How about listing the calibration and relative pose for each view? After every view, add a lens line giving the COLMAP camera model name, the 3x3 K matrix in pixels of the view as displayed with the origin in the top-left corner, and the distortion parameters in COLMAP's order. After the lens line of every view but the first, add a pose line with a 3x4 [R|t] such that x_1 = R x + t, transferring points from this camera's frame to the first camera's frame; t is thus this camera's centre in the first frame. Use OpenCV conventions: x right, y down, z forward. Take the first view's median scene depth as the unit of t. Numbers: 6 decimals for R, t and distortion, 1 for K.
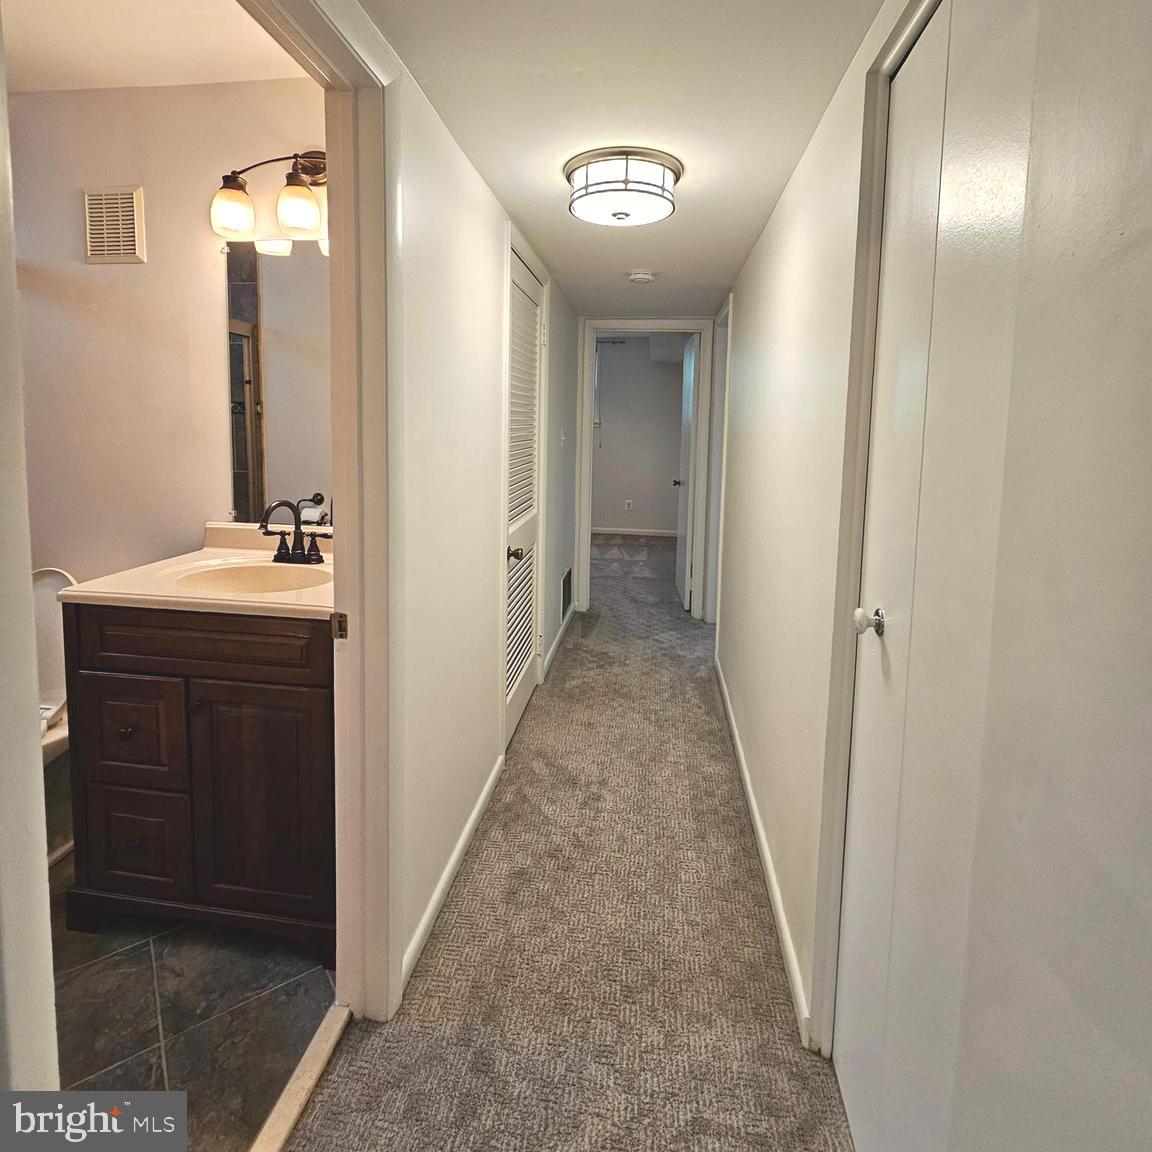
lens RADIAL K [[629.6, 0, 568.4], [0, 629.6, 483.9], [0, 0, 1]] dist [-0.004018, -0.002285]
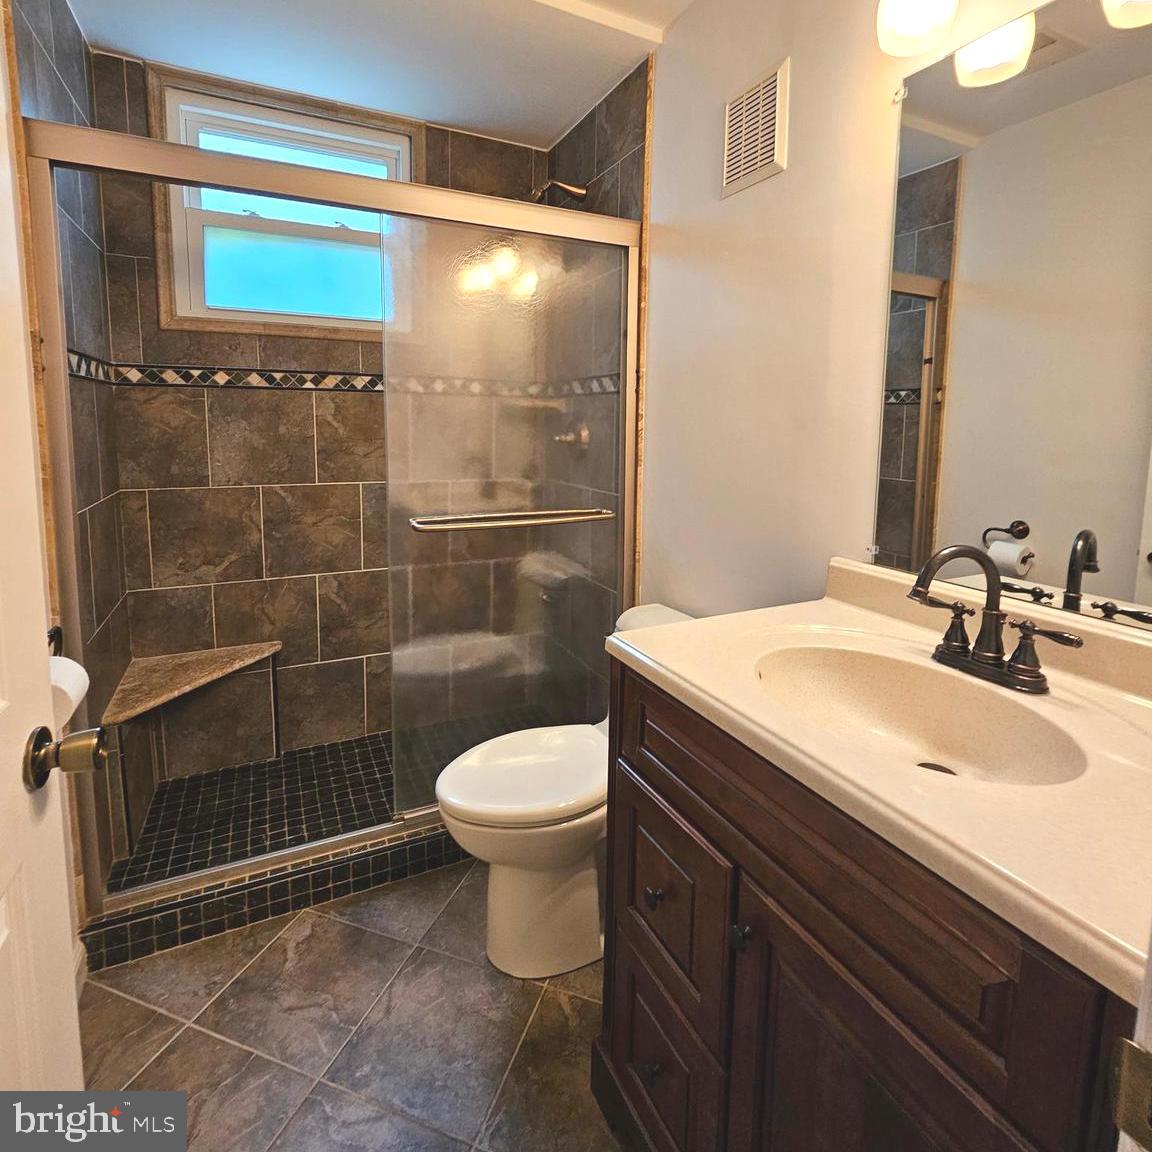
lens RADIAL K [[635.1, 0, 574.5], [0, 635.1, 490.6], [0, 0, 1]] dist [-0.003986, 0.000560]
pose [[0.558761, 0.074766, -0.825952, -0.204061], [-0.076887, 0.996309, 0.038172, -0.010618], [0.825757, 0.042176, 0.562447, 0.436203]]
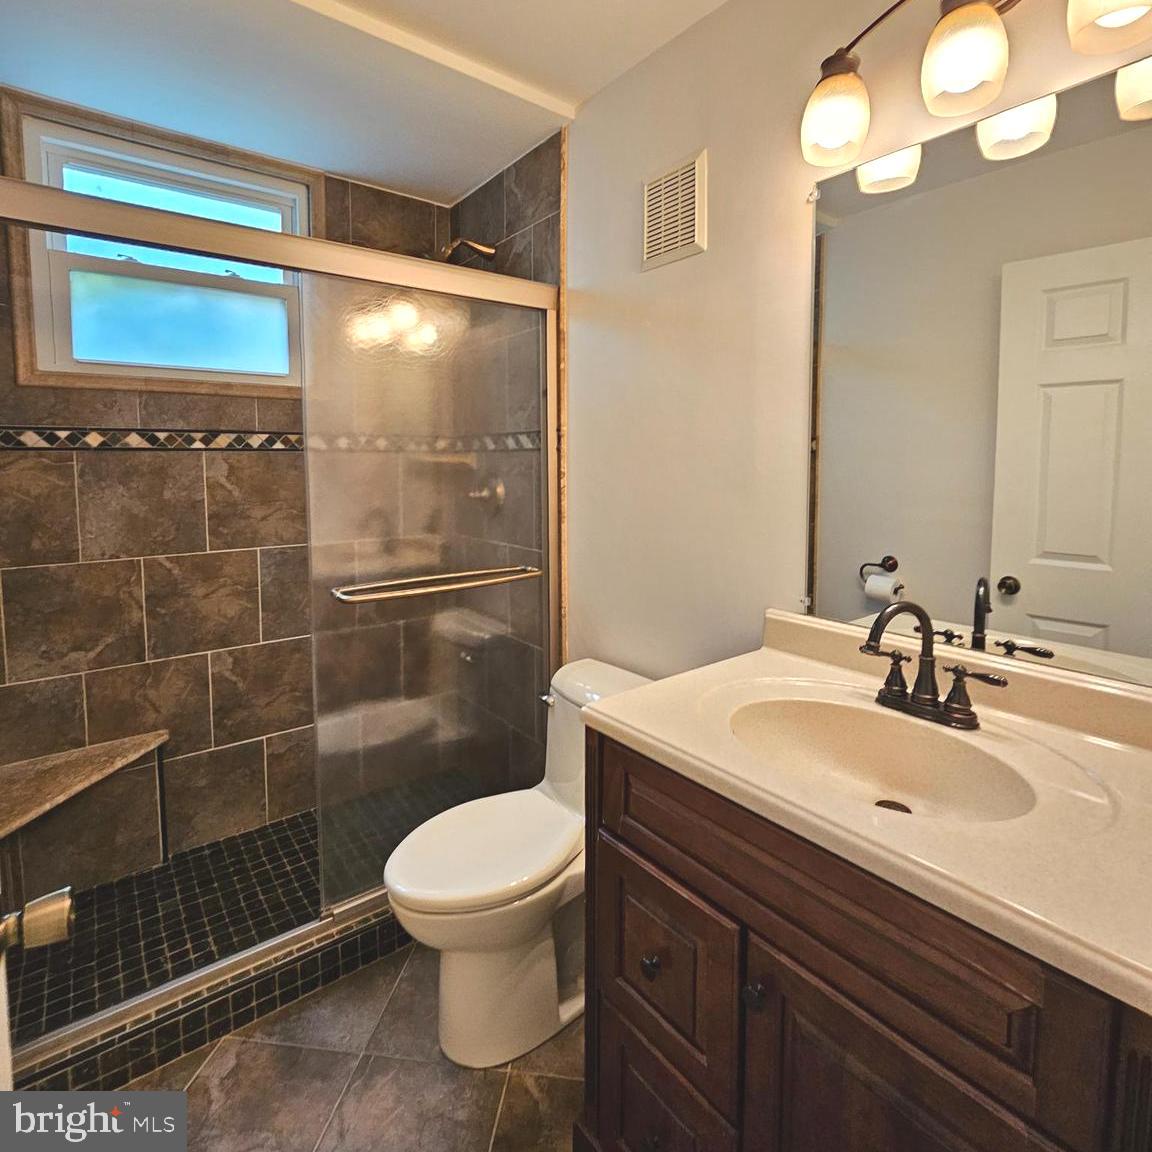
lens RADIAL K [[635.1, 0, 571.6], [0, 635.1, 505.3], [0, 0, 1]] dist [-0.003986, 0.000560]
pose [[0.712489, 0.024160, -0.701267, -0.253829], [-0.044840, 0.998932, -0.011143, -0.035371], [0.700249, 0.039384, 0.712812, 0.367016]]
